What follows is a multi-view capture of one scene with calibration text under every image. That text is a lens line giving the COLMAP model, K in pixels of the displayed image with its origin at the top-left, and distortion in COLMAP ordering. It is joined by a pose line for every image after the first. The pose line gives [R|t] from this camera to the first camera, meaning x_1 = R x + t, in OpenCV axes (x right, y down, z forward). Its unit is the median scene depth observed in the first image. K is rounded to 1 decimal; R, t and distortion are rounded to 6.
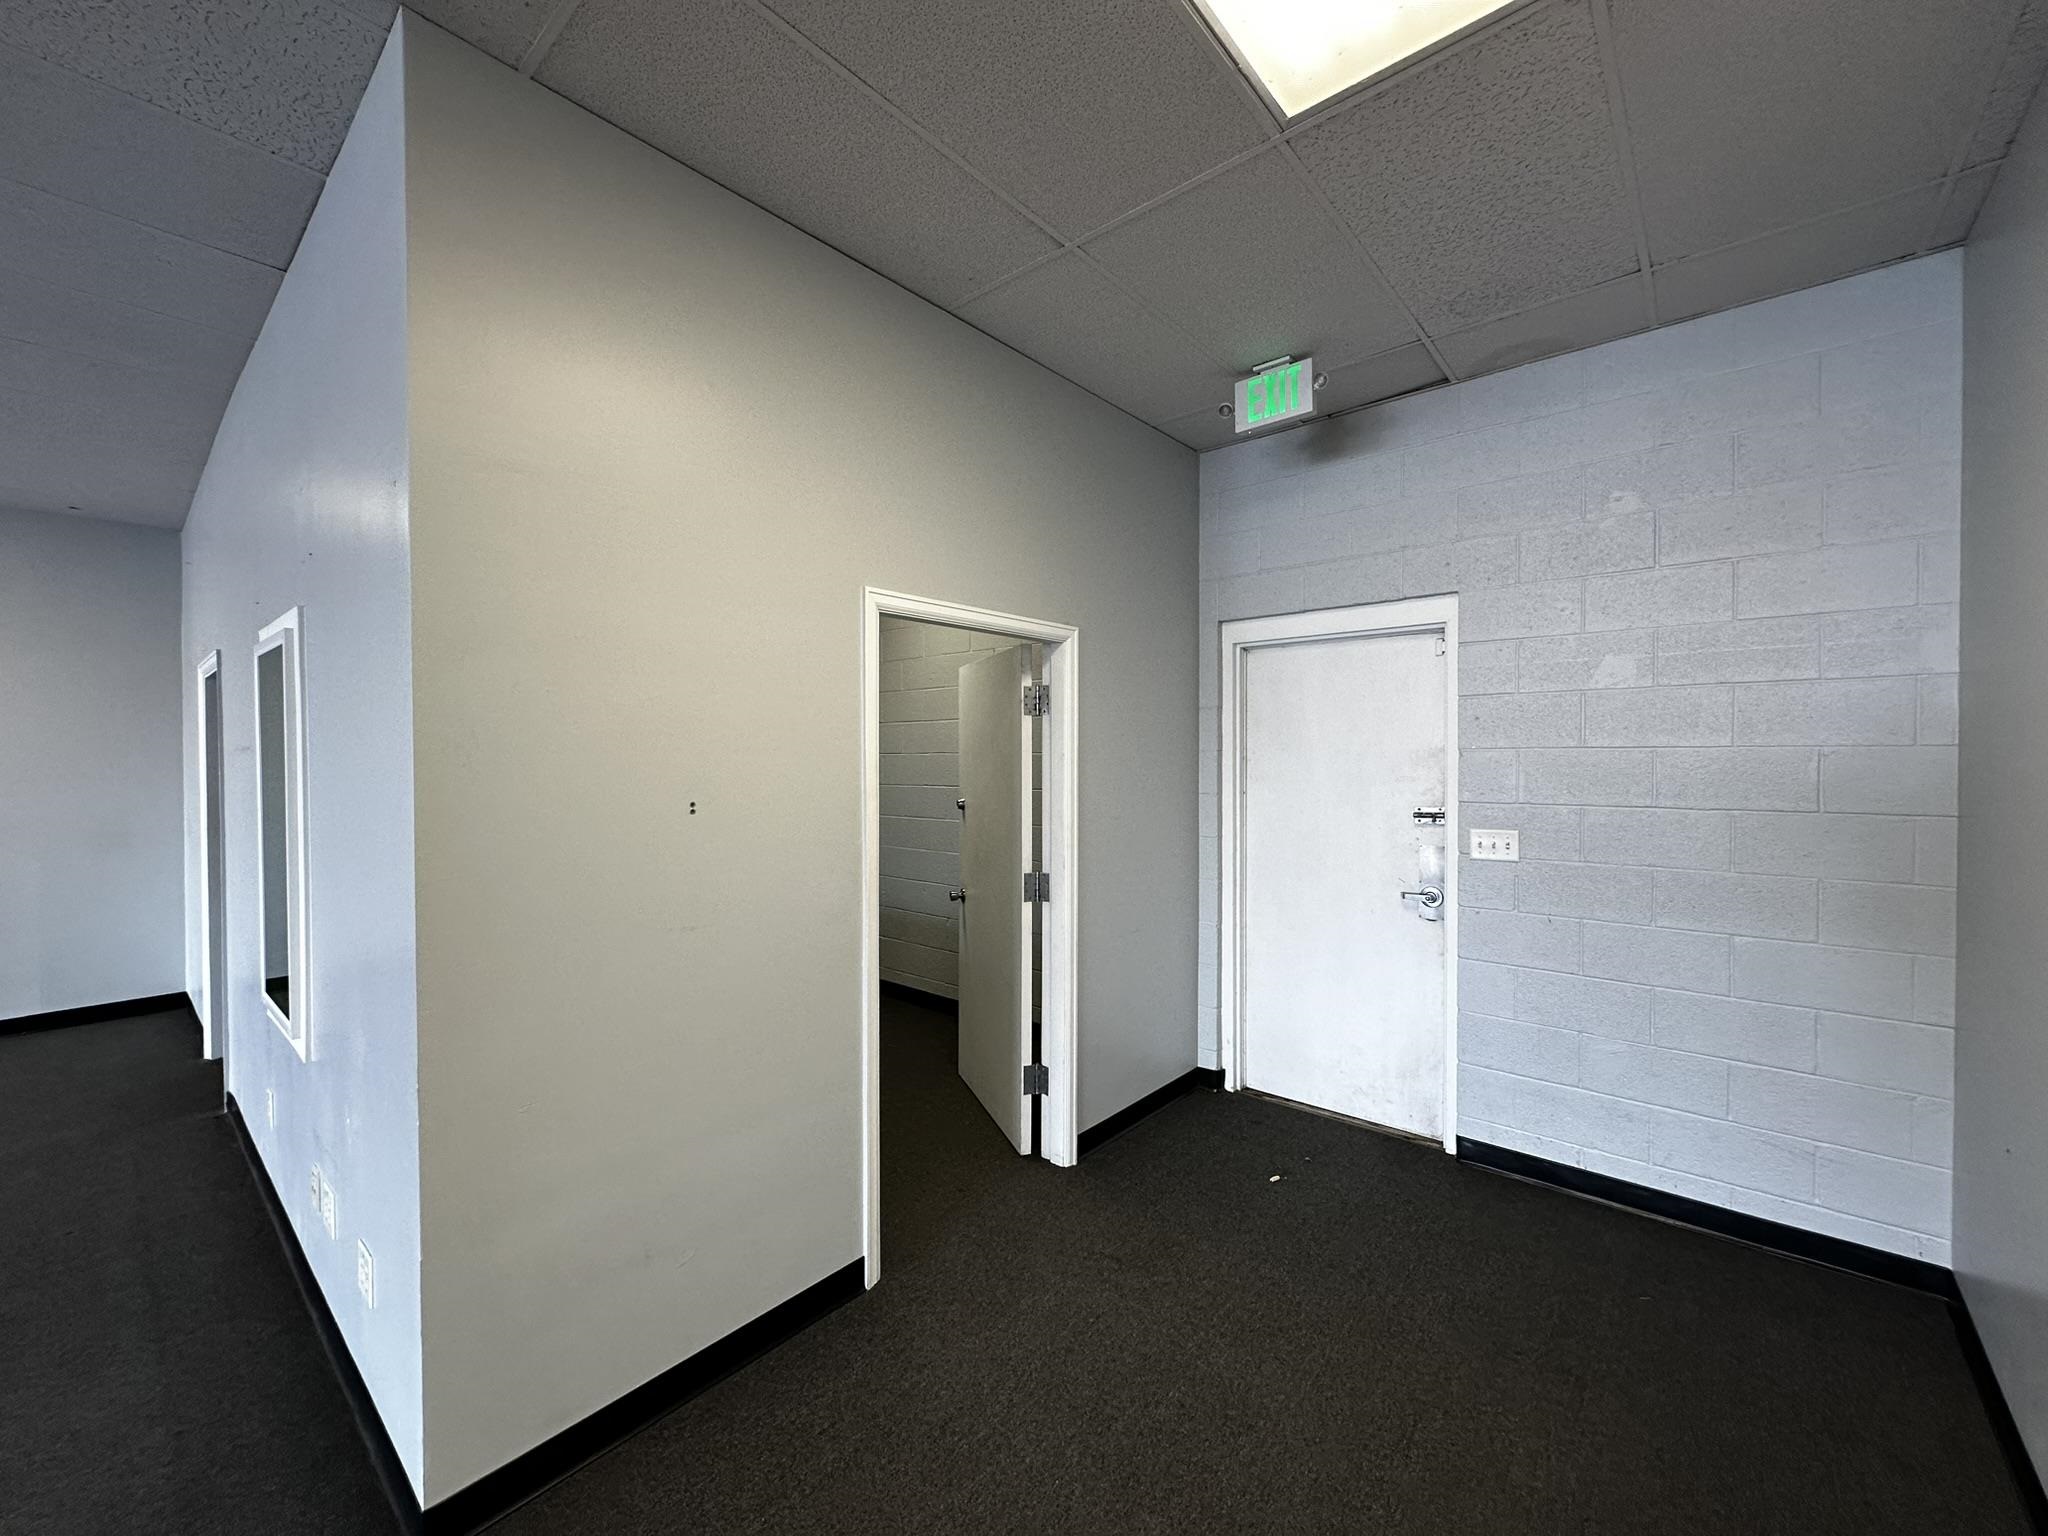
lens RADIAL K [[812.8, 0, 1024.0], [0, 812.8, 768.0], [0, 0, 1]] dist [-0.004172, -0.000742]
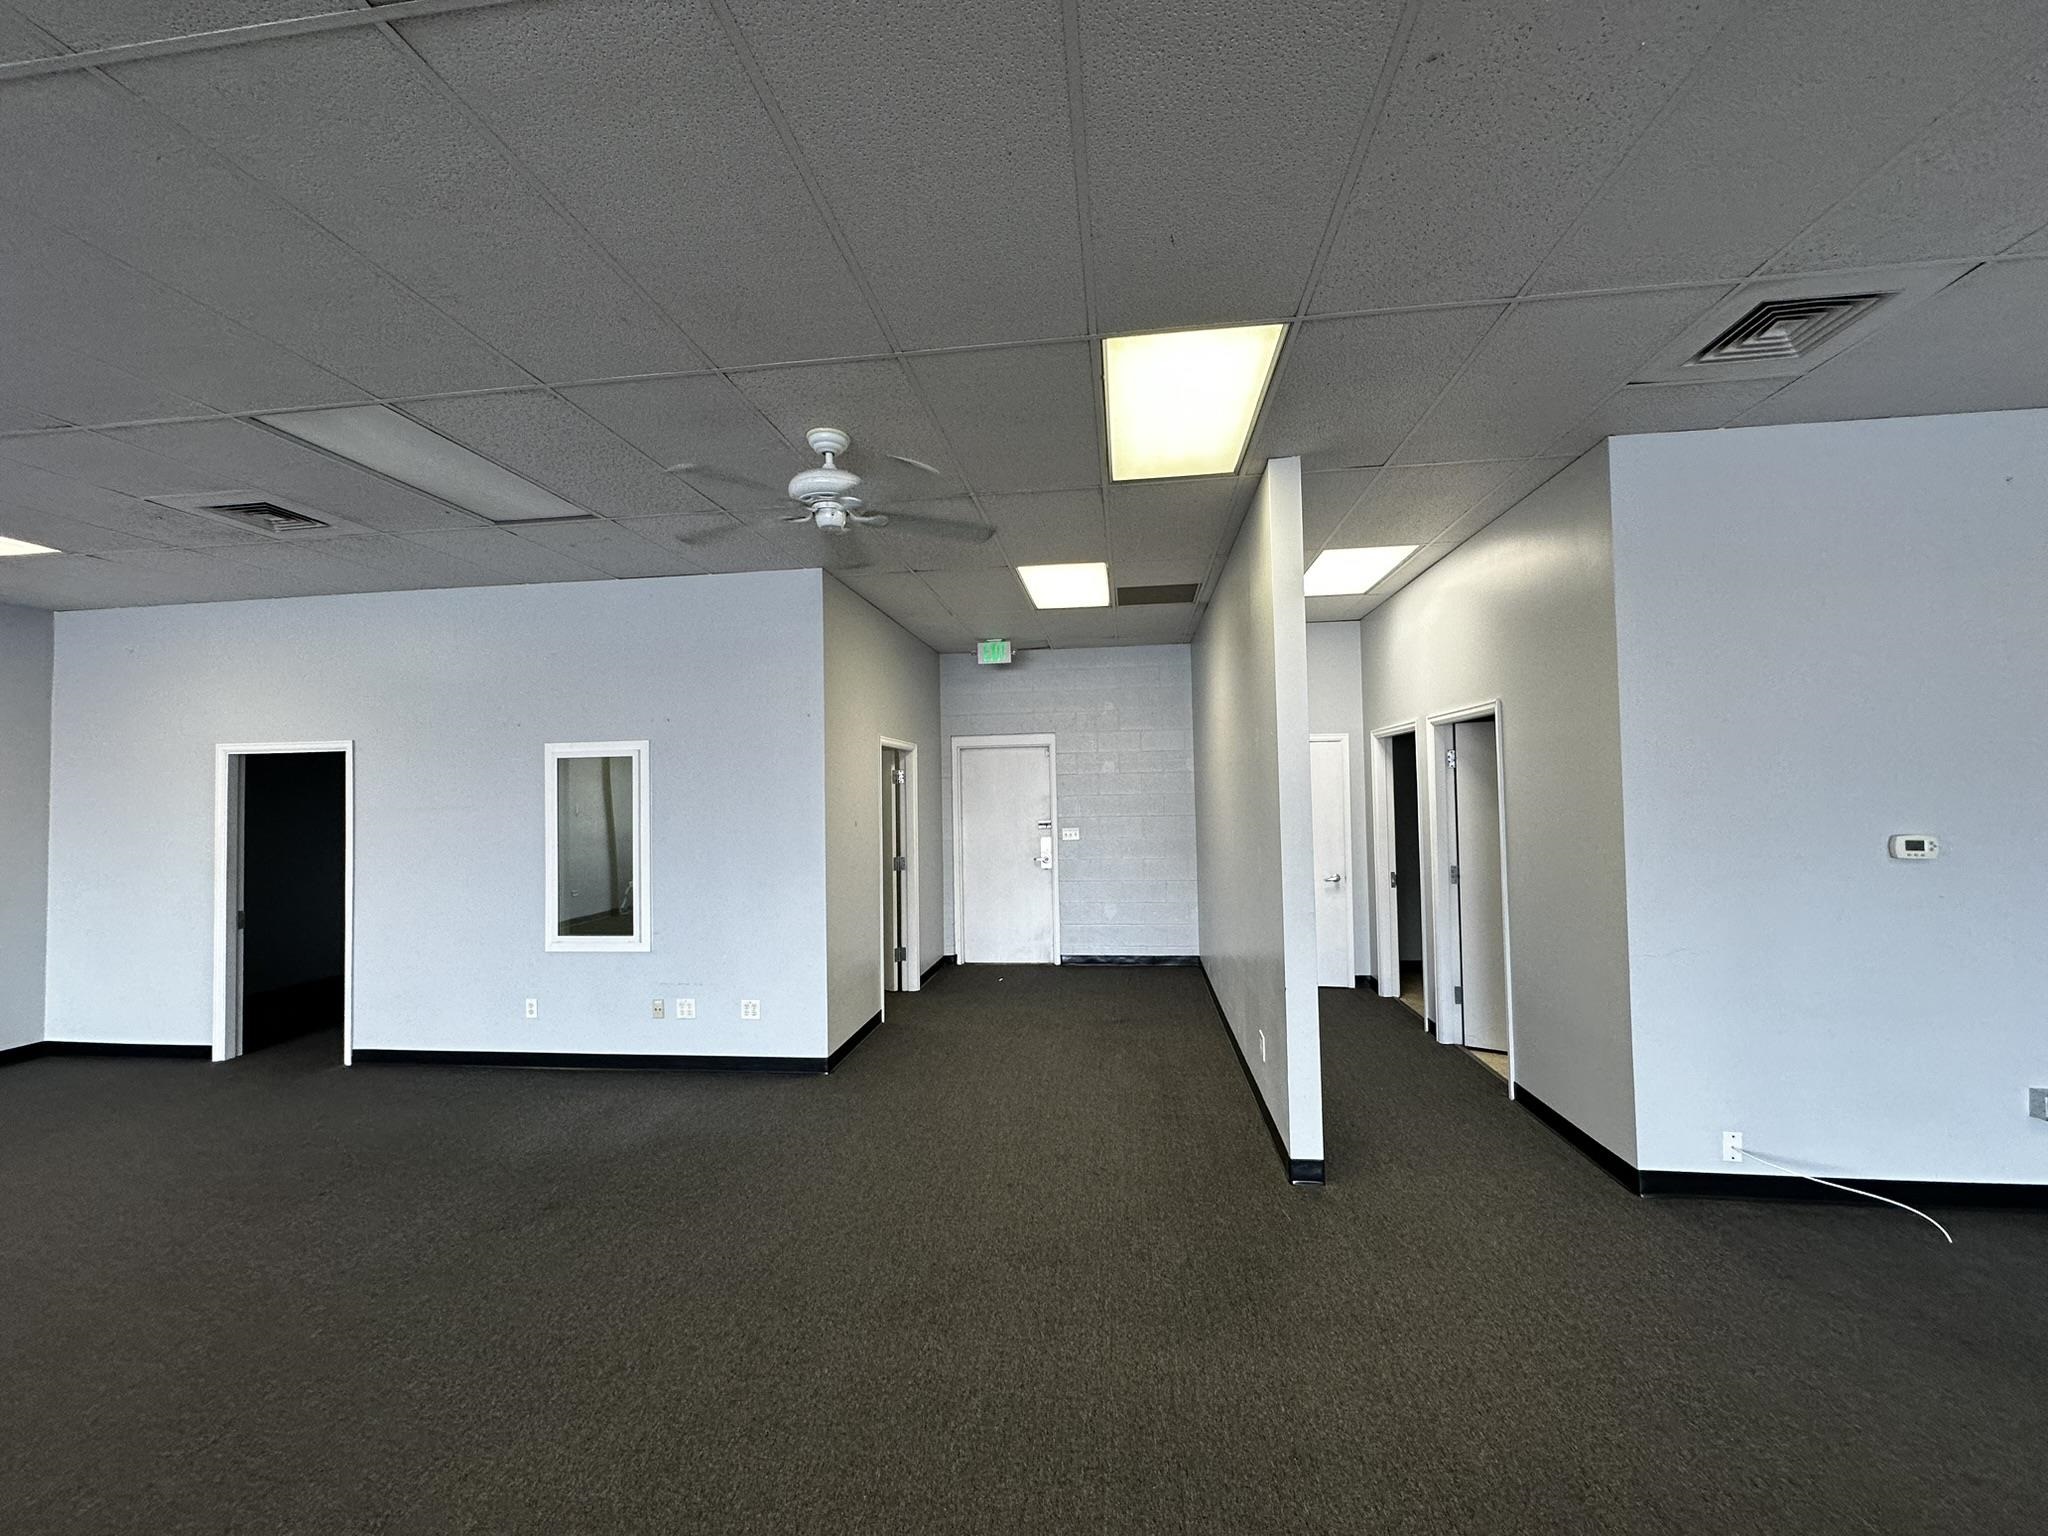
lens RADIAL K [[812.8, 0, 1024.0], [0, 812.8, 768.0], [0, 0, 1]] dist [-0.004172, -0.000742]
pose [[0.832163, 0.002882, 0.554523, -0.899622], [0.025984, 0.998685, -0.044183, -0.003177], [-0.553922, 0.051176, 0.830994, -0.979664]]
